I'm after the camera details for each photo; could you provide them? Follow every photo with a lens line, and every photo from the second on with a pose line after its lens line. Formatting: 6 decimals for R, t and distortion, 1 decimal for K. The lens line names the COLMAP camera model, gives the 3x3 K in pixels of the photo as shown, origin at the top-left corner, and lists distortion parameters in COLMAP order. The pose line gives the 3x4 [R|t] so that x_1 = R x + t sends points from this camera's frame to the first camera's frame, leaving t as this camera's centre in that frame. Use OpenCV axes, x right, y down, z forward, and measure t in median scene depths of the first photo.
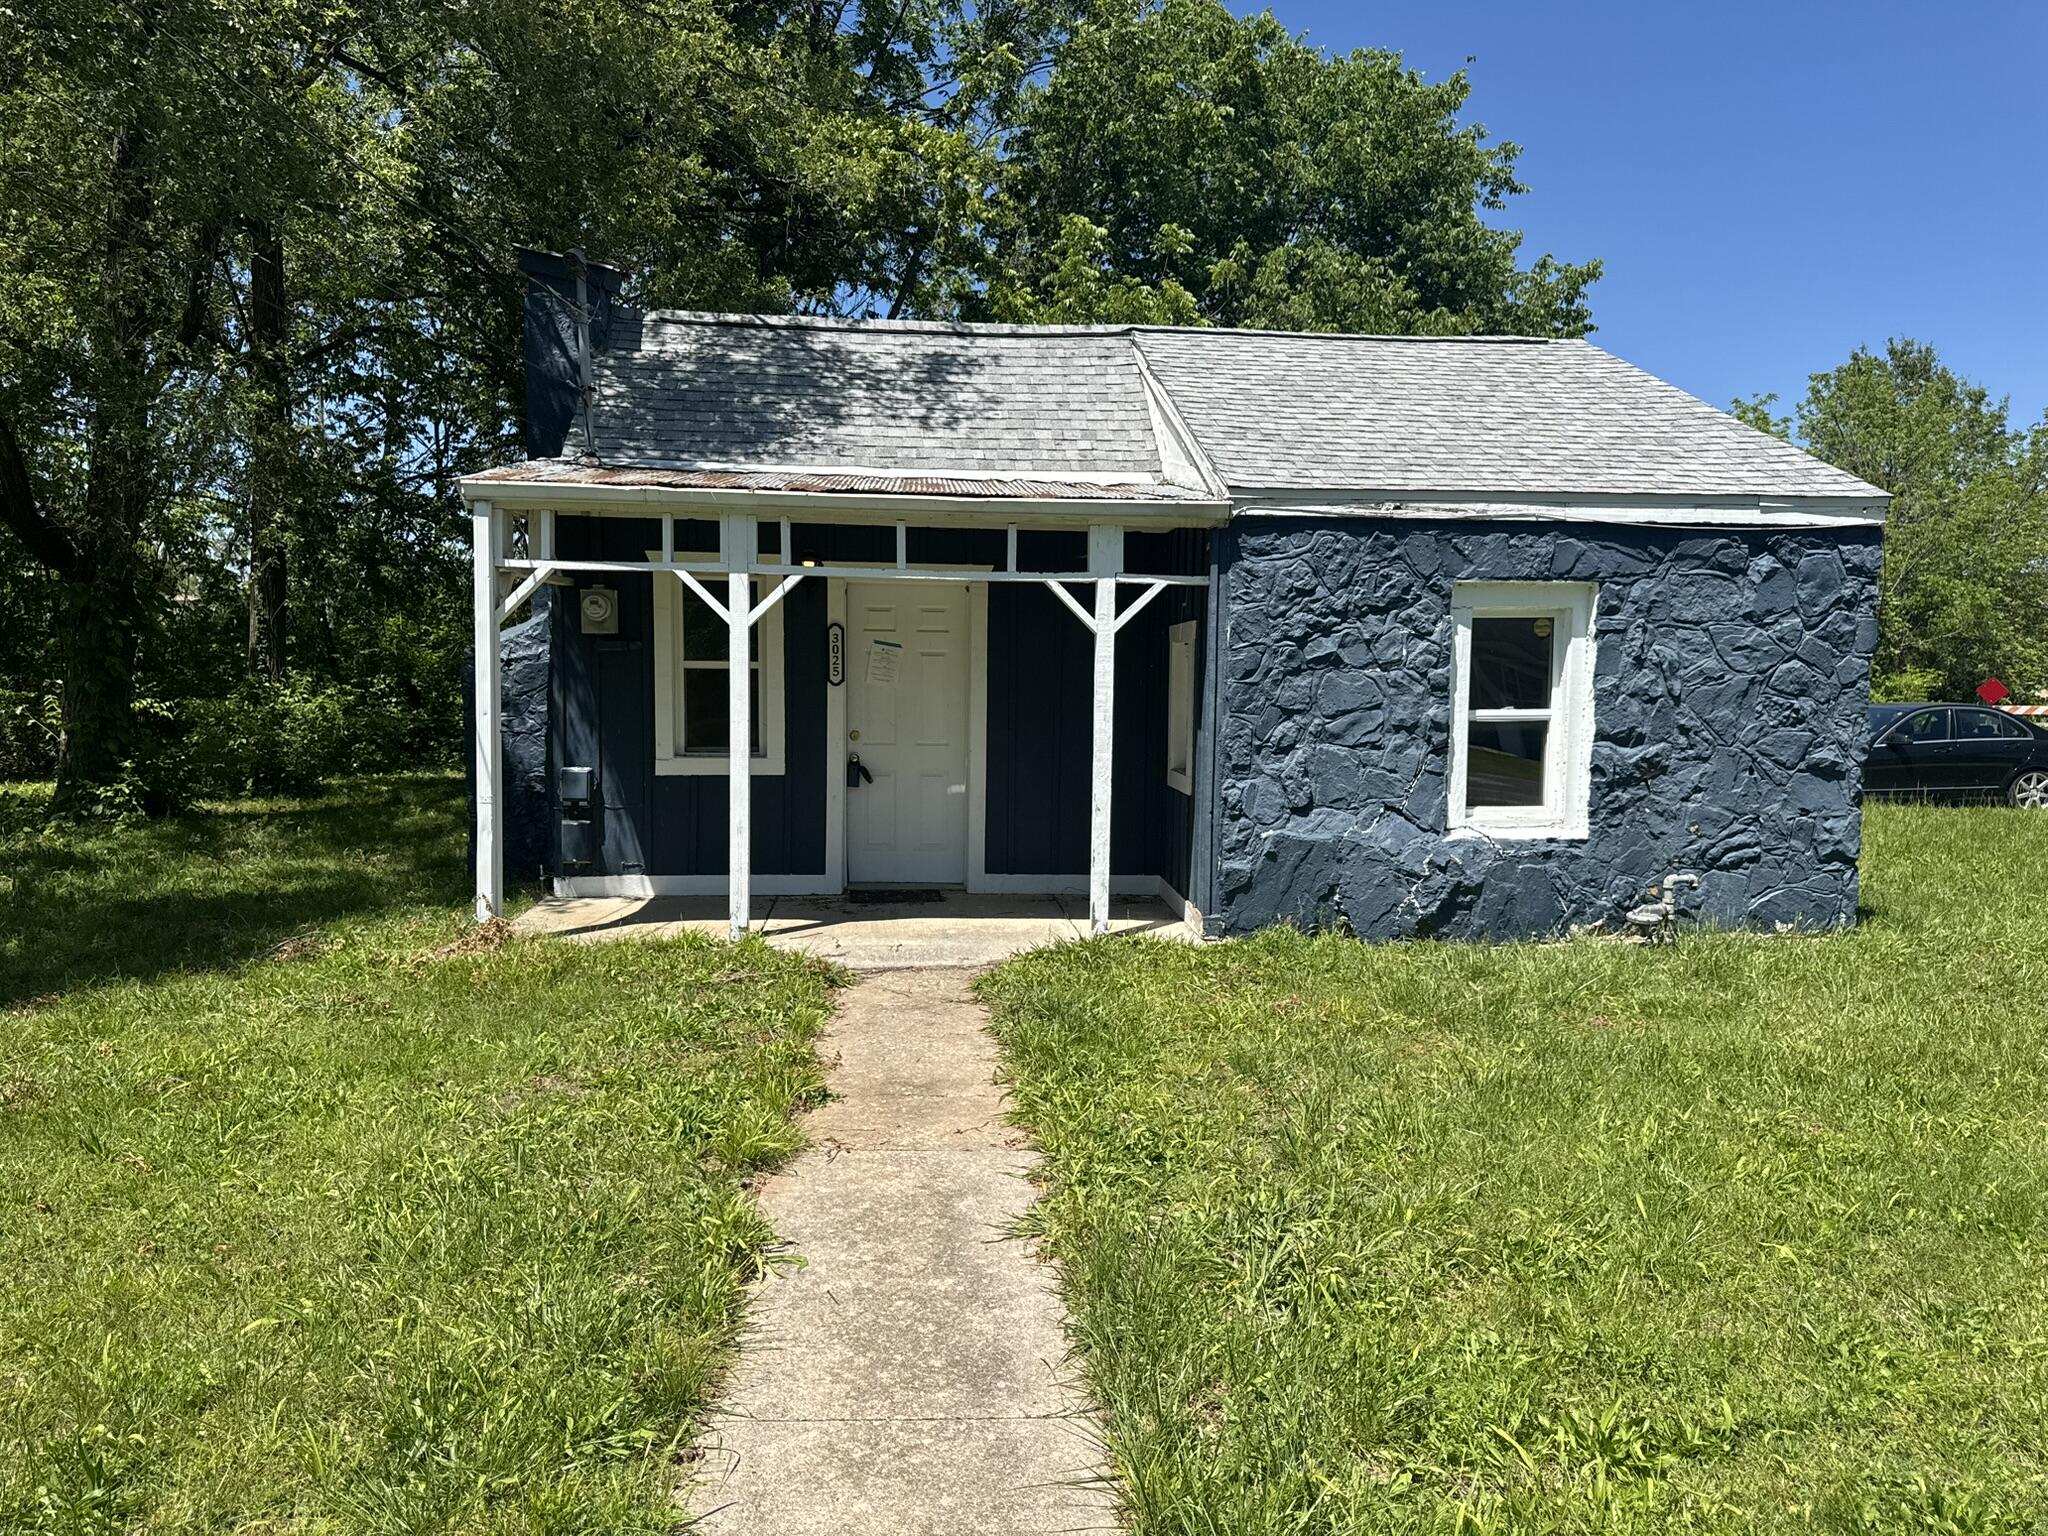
lens RADIAL K [[1455.5, 0, 1031.3], [0, 1455.5, 783.8], [0, 0, 1]] dist [0.119828, -0.210592]
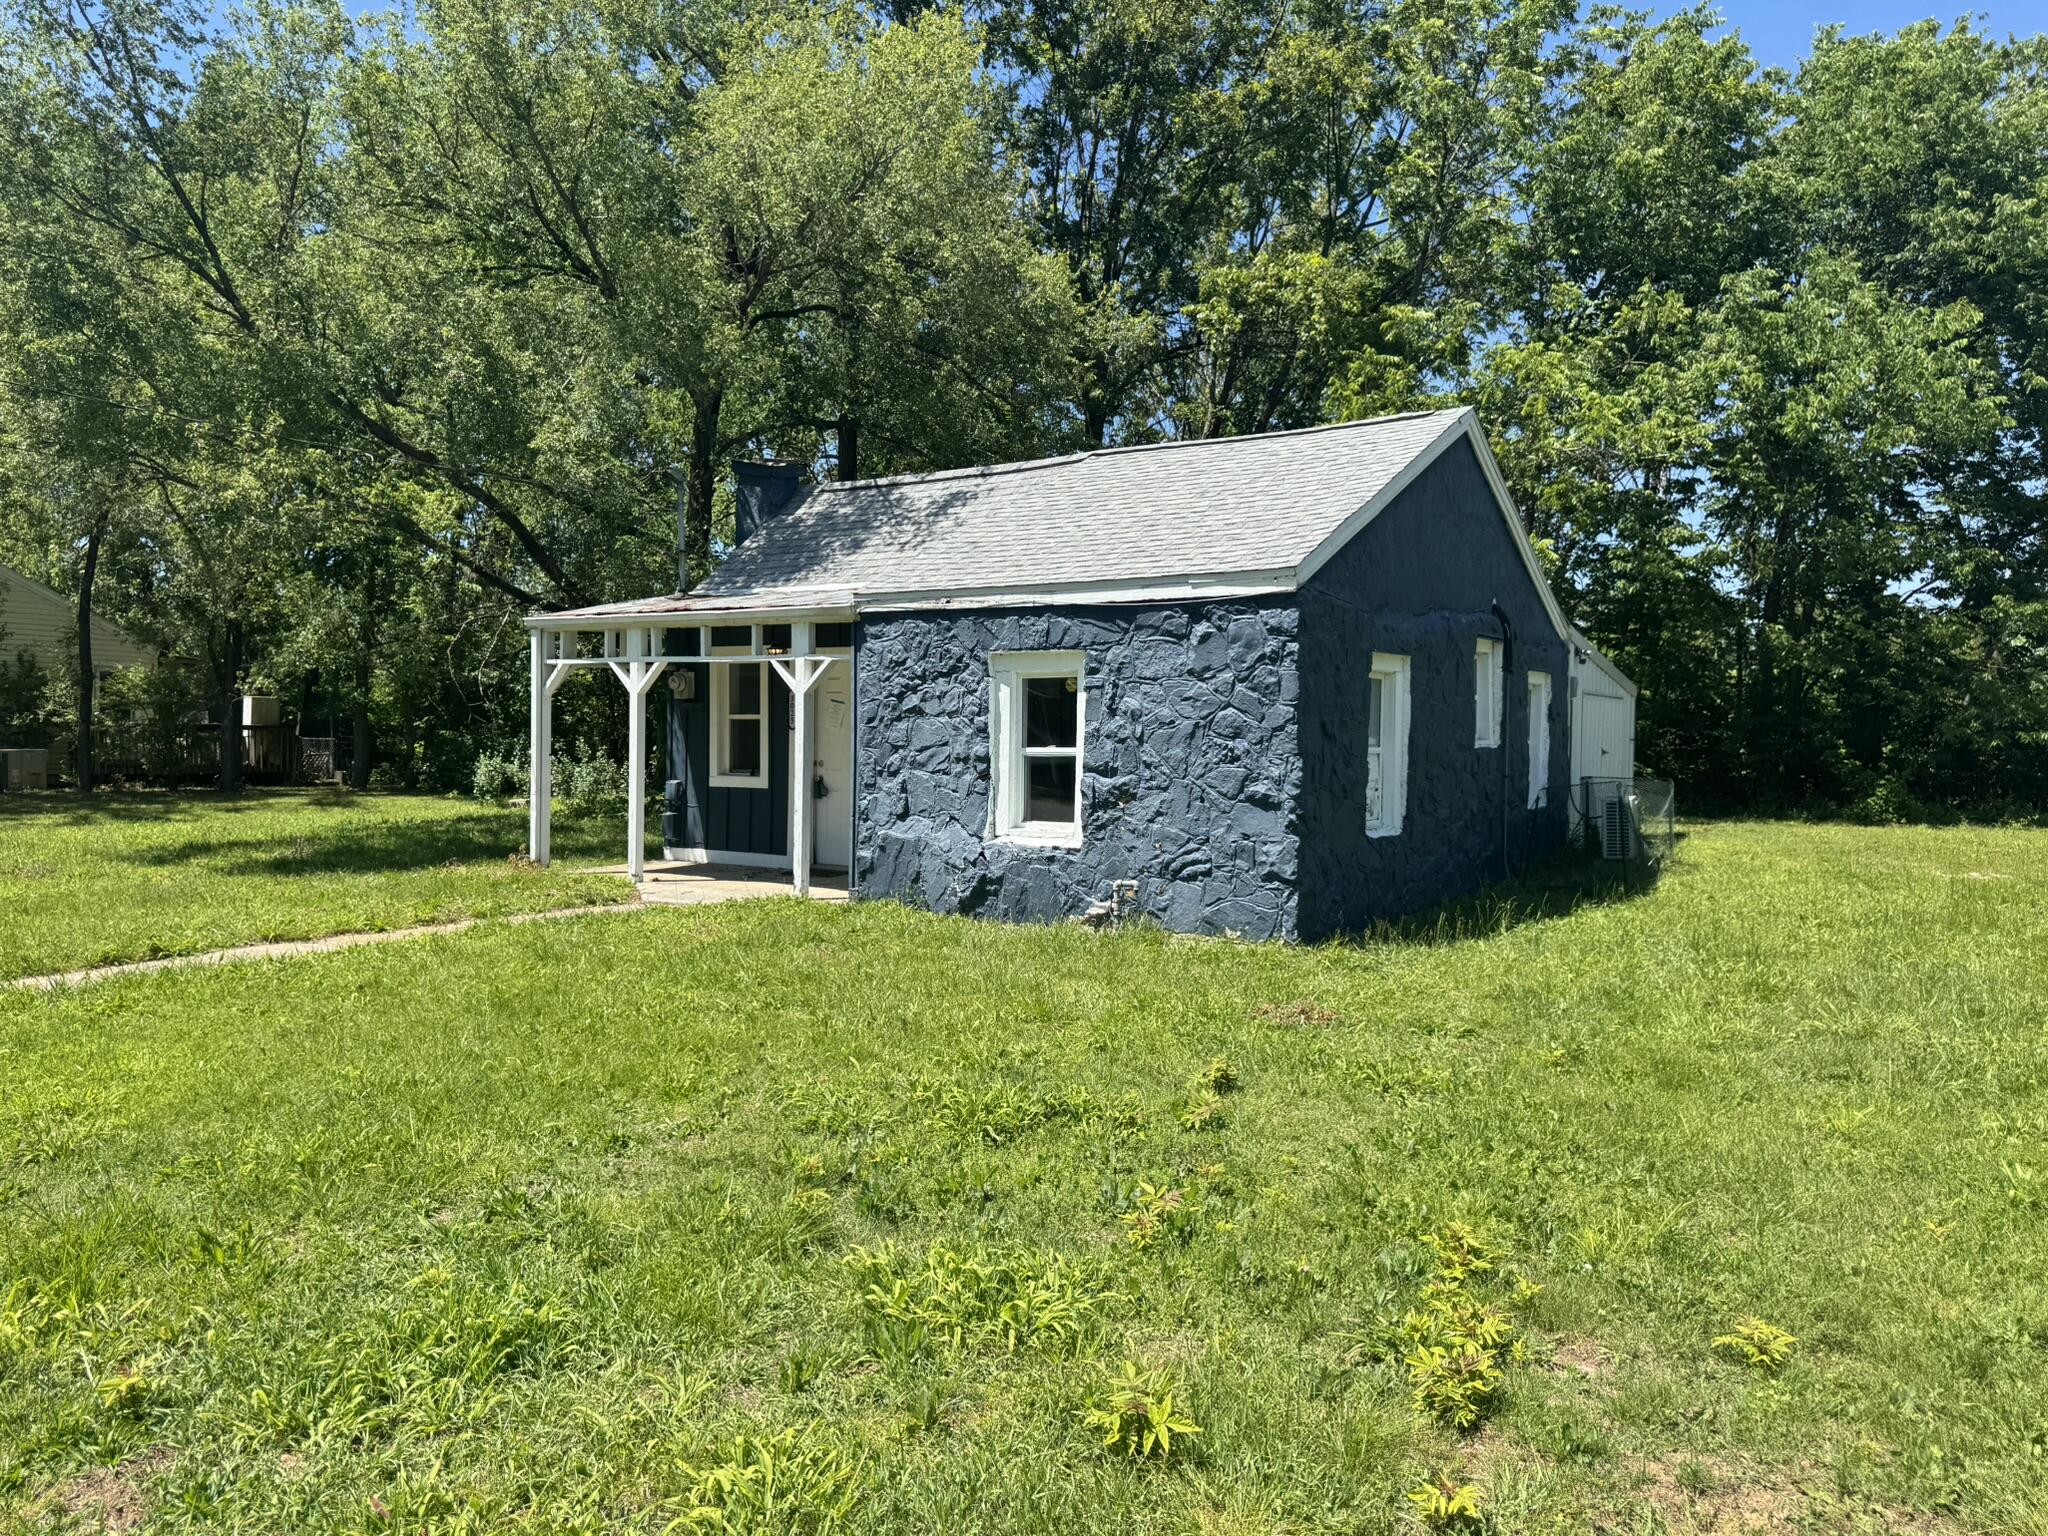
lens RADIAL K [[1428.5, 0, 1030.1], [0, 1428.5, 757.1], [0, 0, 1]] dist [0.090806, -0.103632]
pose [[0.776908, 0.011041, -0.629517, 1.140180], [-0.045570, 0.998210, -0.038732, 0.008256], [0.627962, 0.058779, 0.776021, 0.004180]]
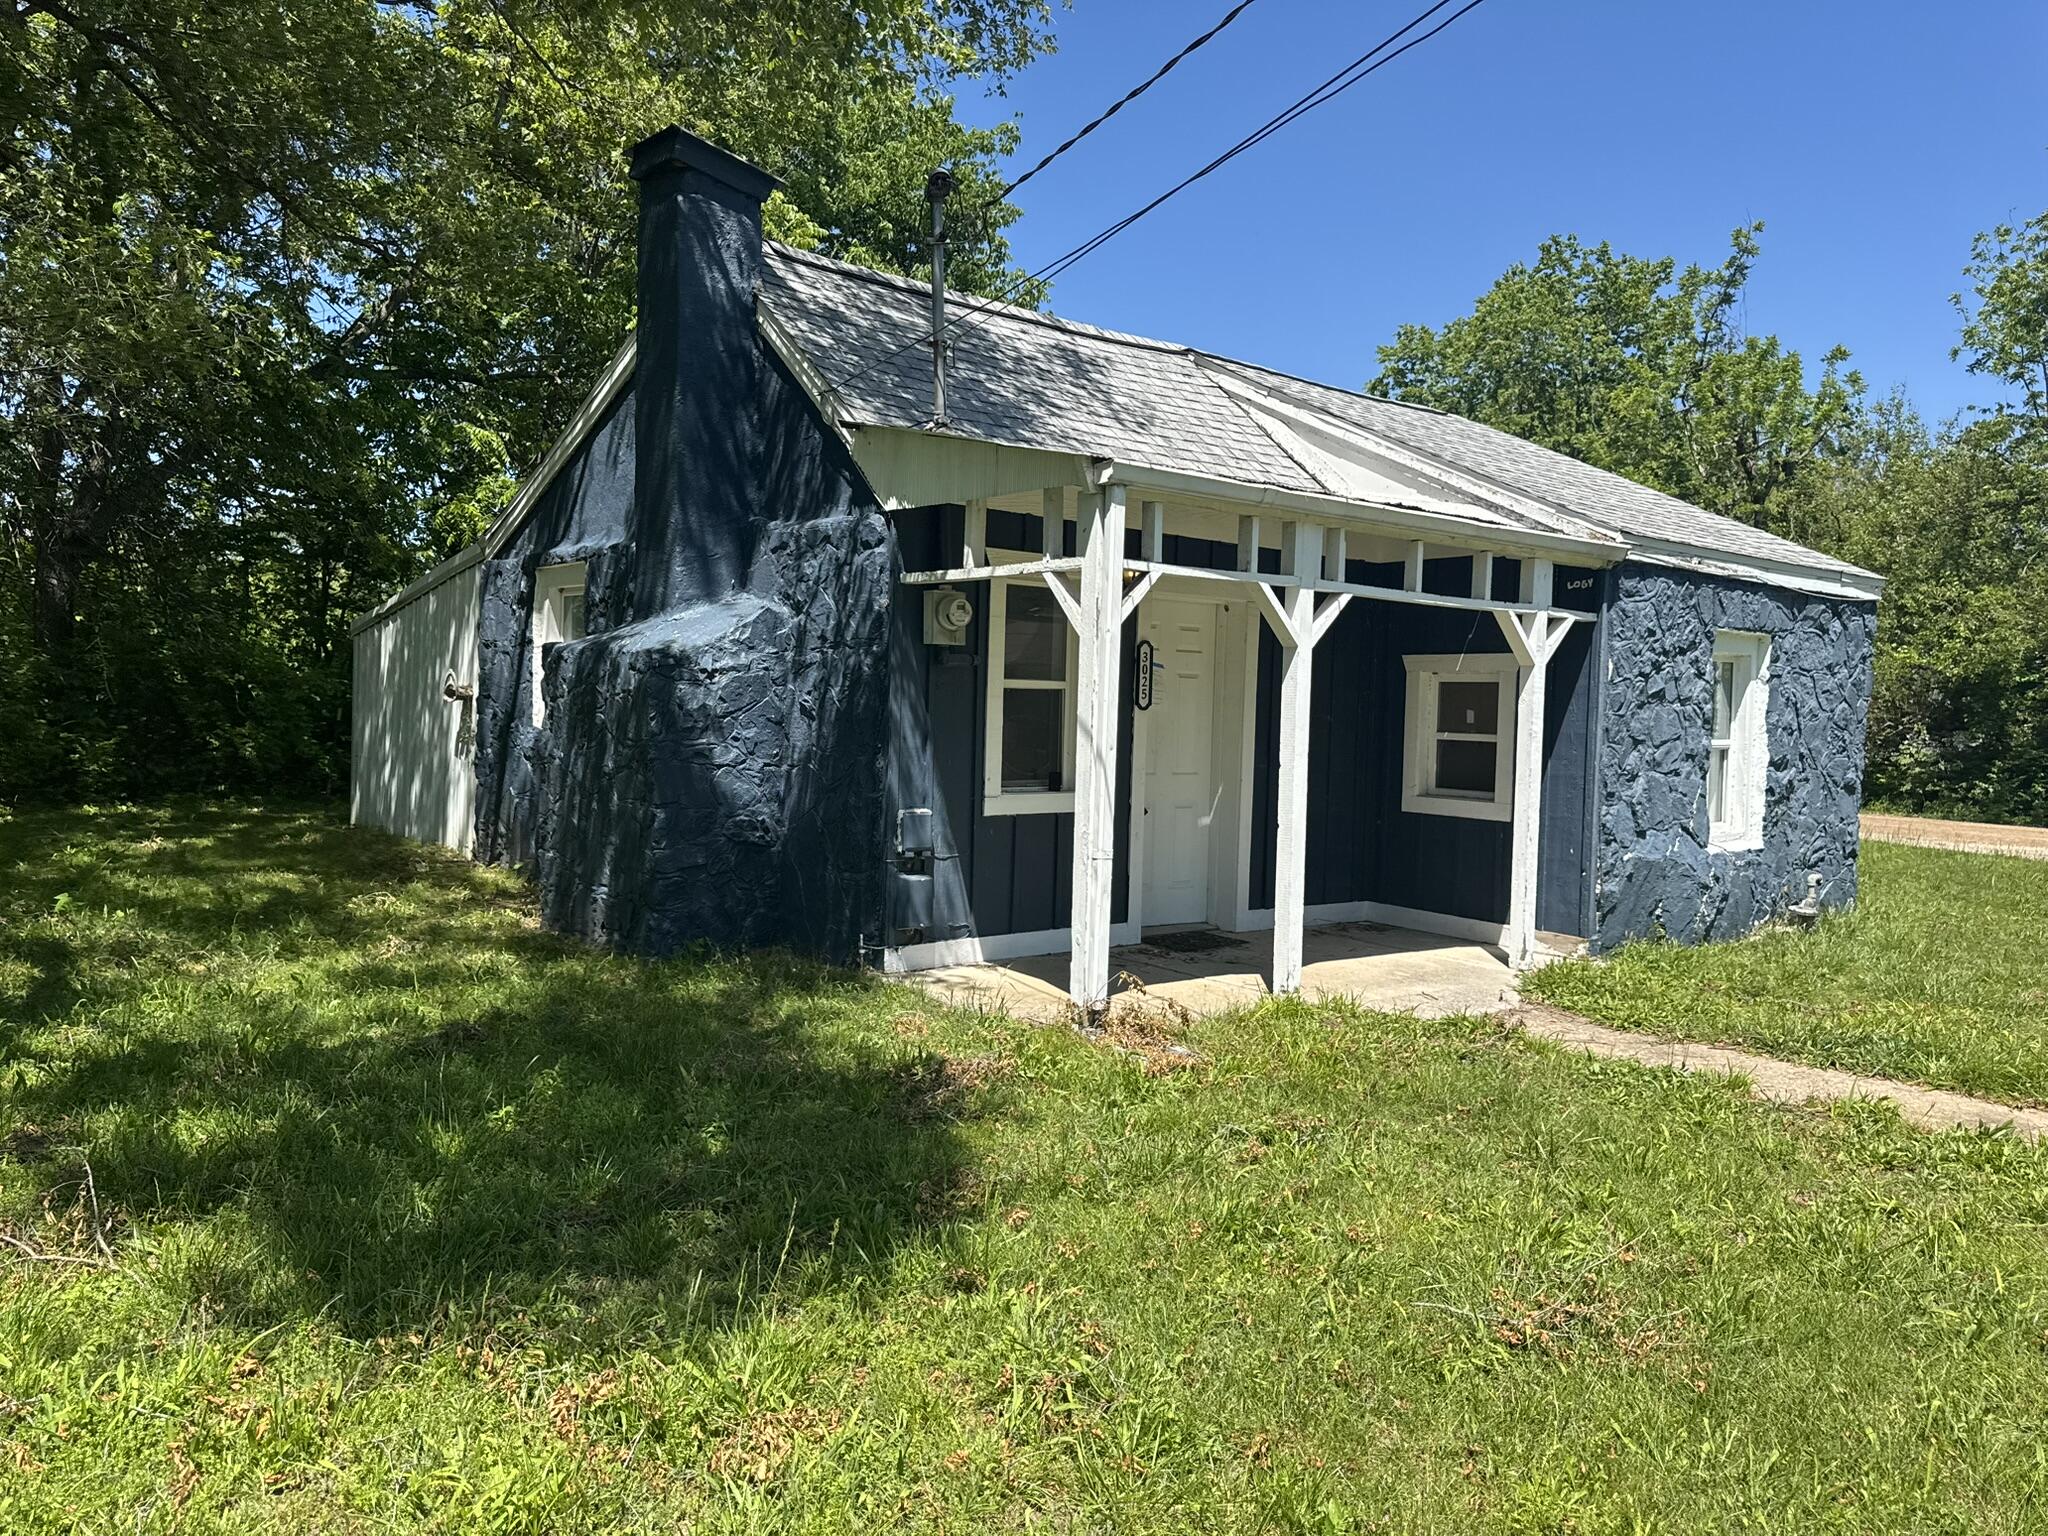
lens RADIAL K [[1433.4, 0, 1020.1], [0, 1433.4, 774.3], [0, 0, 1]] dist [0.094103, -0.110821]
pose [[0.828703, -0.011584, 0.559569, -0.793903], [0.020556, 0.999741, -0.009747, -0.024305], [-0.559311, 0.019580, 0.828726, 0.361068]]
